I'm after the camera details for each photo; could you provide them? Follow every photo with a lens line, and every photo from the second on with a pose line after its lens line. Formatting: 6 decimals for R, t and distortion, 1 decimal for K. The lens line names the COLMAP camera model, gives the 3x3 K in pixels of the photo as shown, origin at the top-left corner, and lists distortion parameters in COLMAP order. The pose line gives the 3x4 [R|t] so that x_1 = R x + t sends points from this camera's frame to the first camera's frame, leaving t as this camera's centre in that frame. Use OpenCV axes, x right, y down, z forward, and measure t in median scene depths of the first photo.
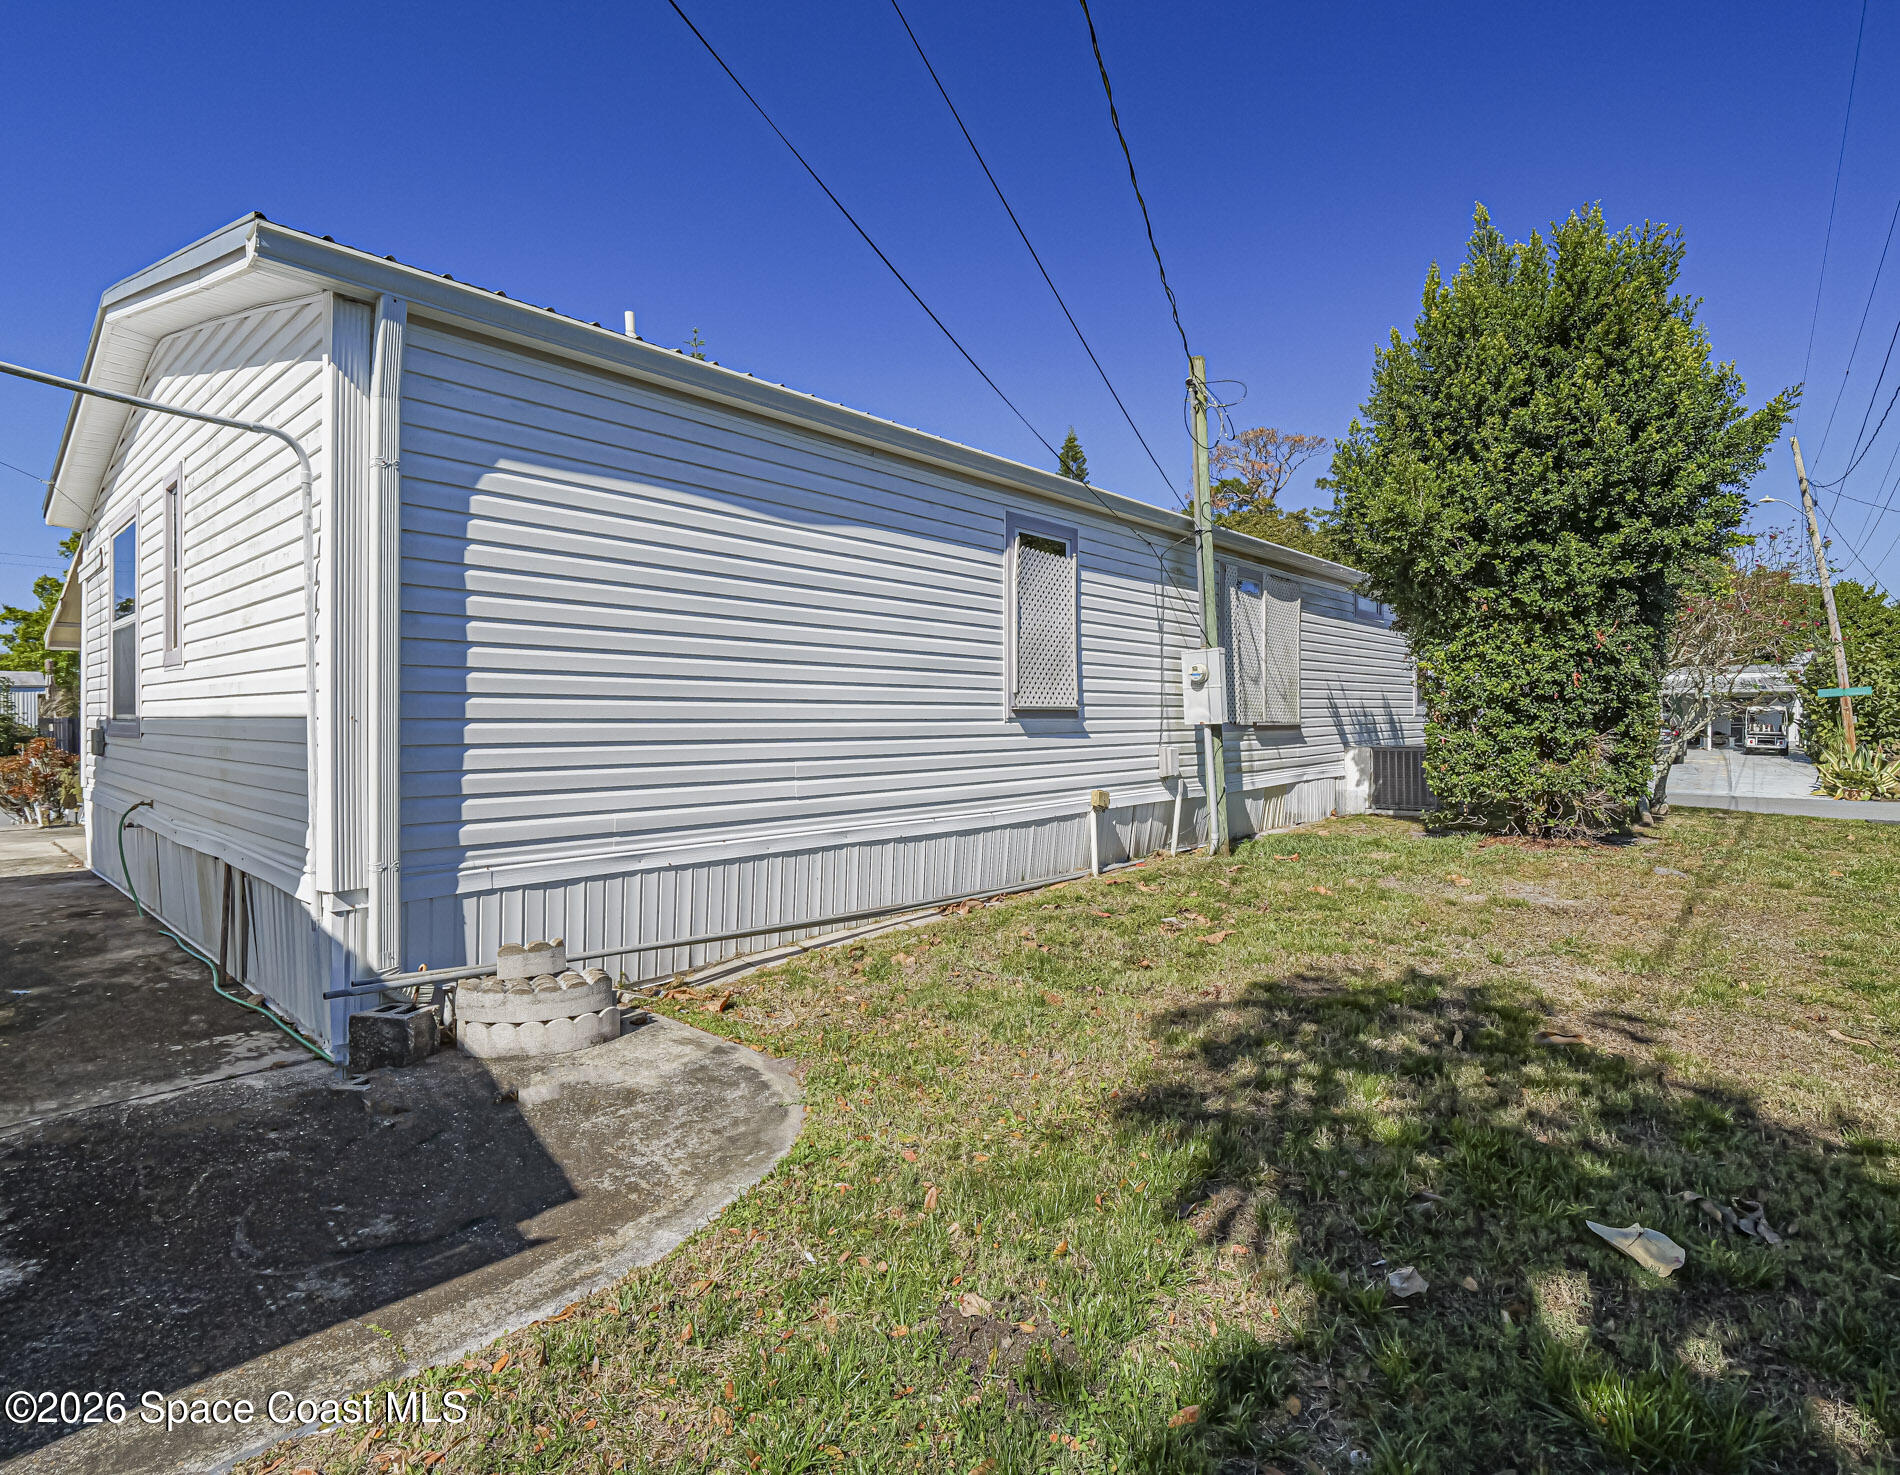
lens RADIAL K [[968.3, 0, 873.2], [0, 968.3, 715.4], [0, 0, 1]] dist [-0.001568, -0.000341]
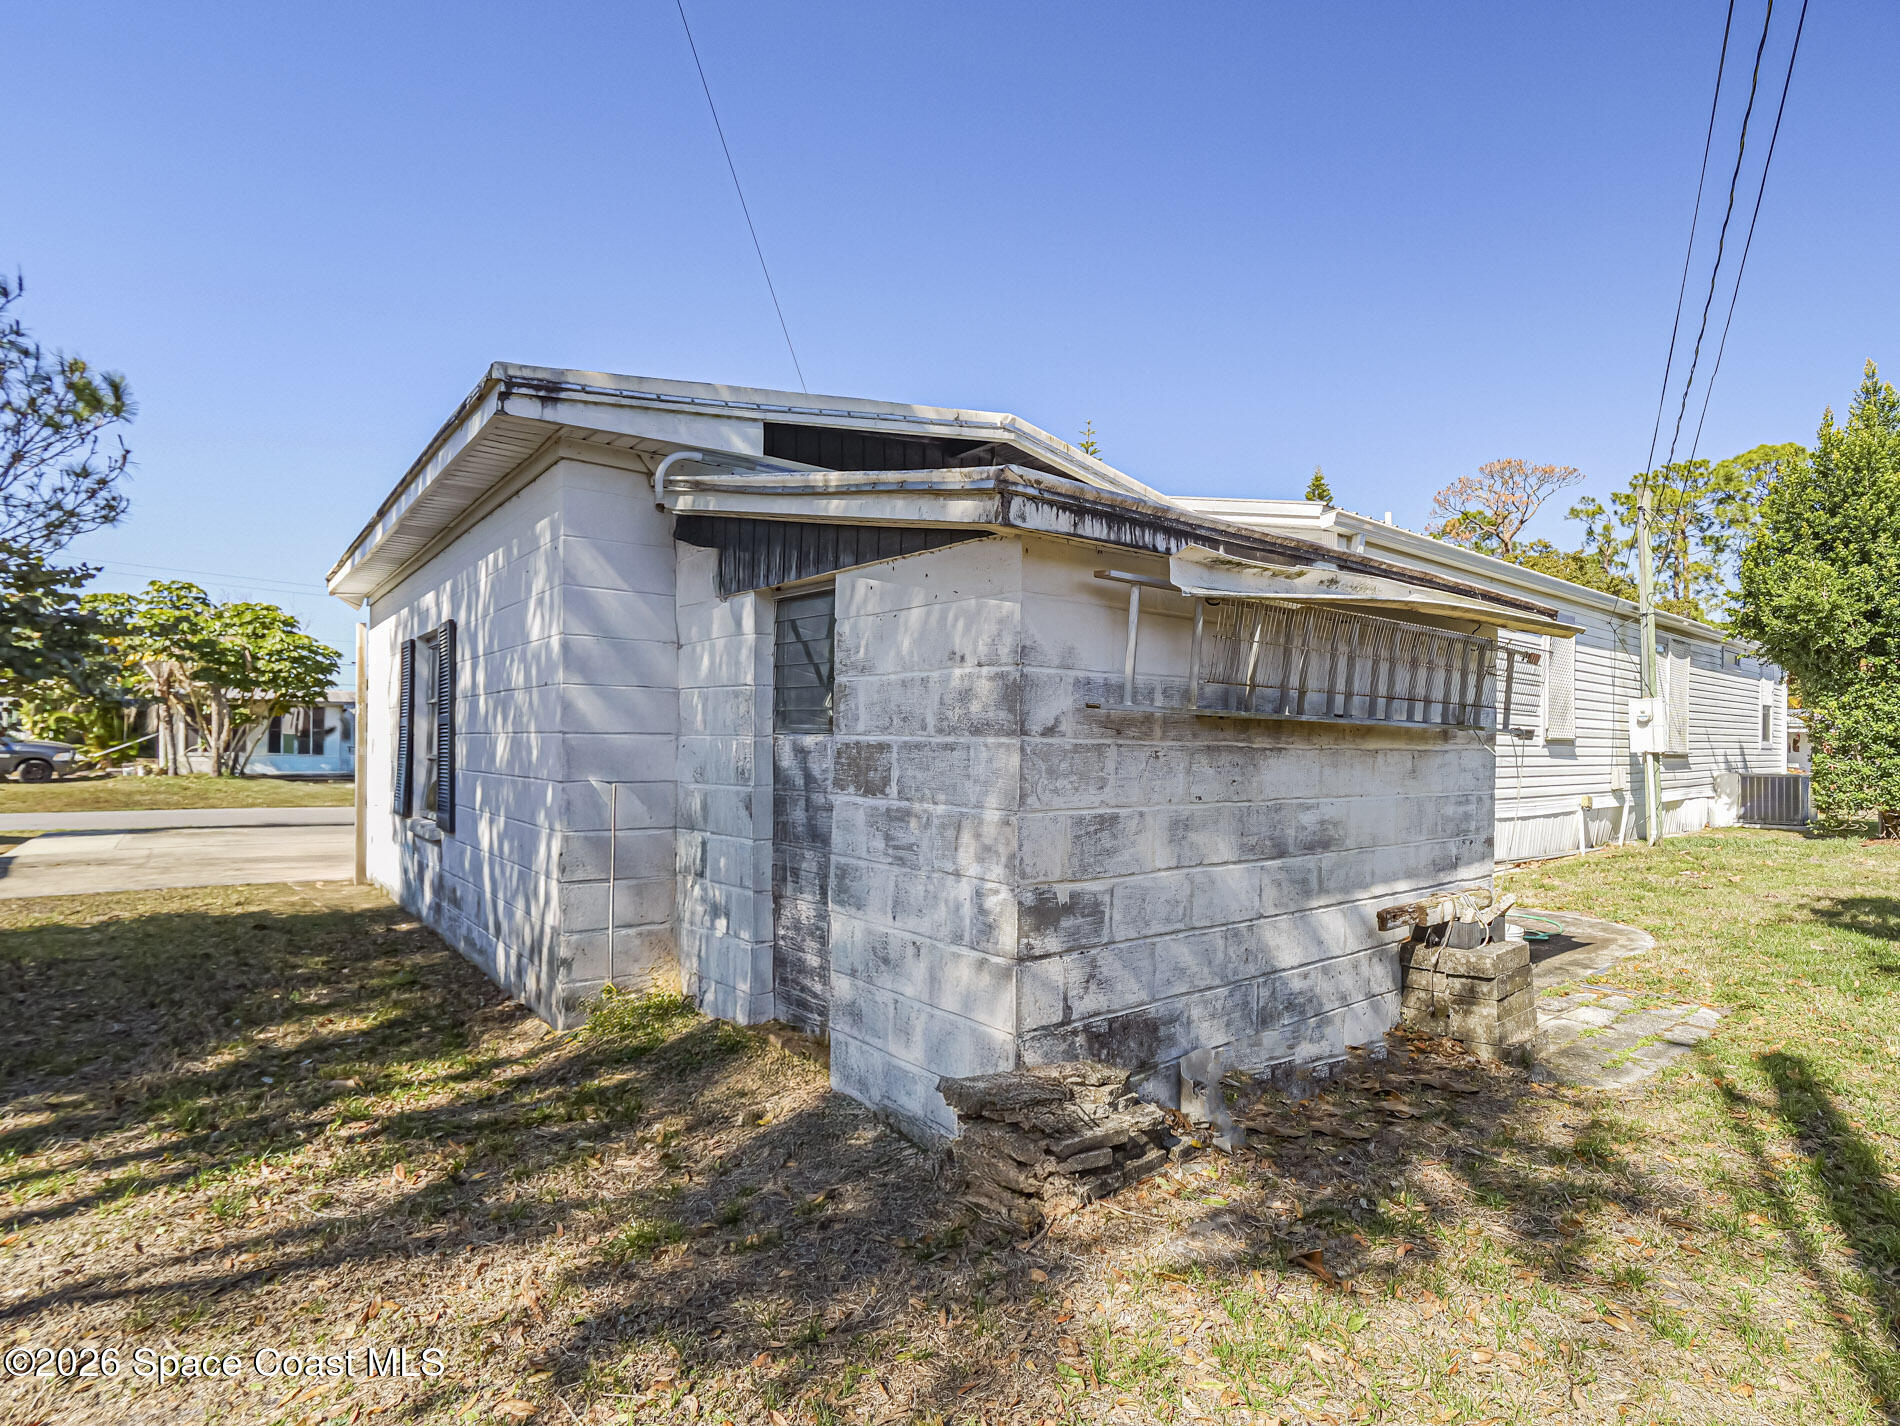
lens RADIAL K [[951.0, 0, 950.8], [0, 951.0, 750.5], [0, 0, 1]] dist [-0.002137, -0.000584]
pose [[0.992137, 0.016747, -0.124032, -0.484960], [-0.015590, 0.999825, 0.010294, 0.008201], [0.124182, -0.008280, 0.992225, -0.485894]]
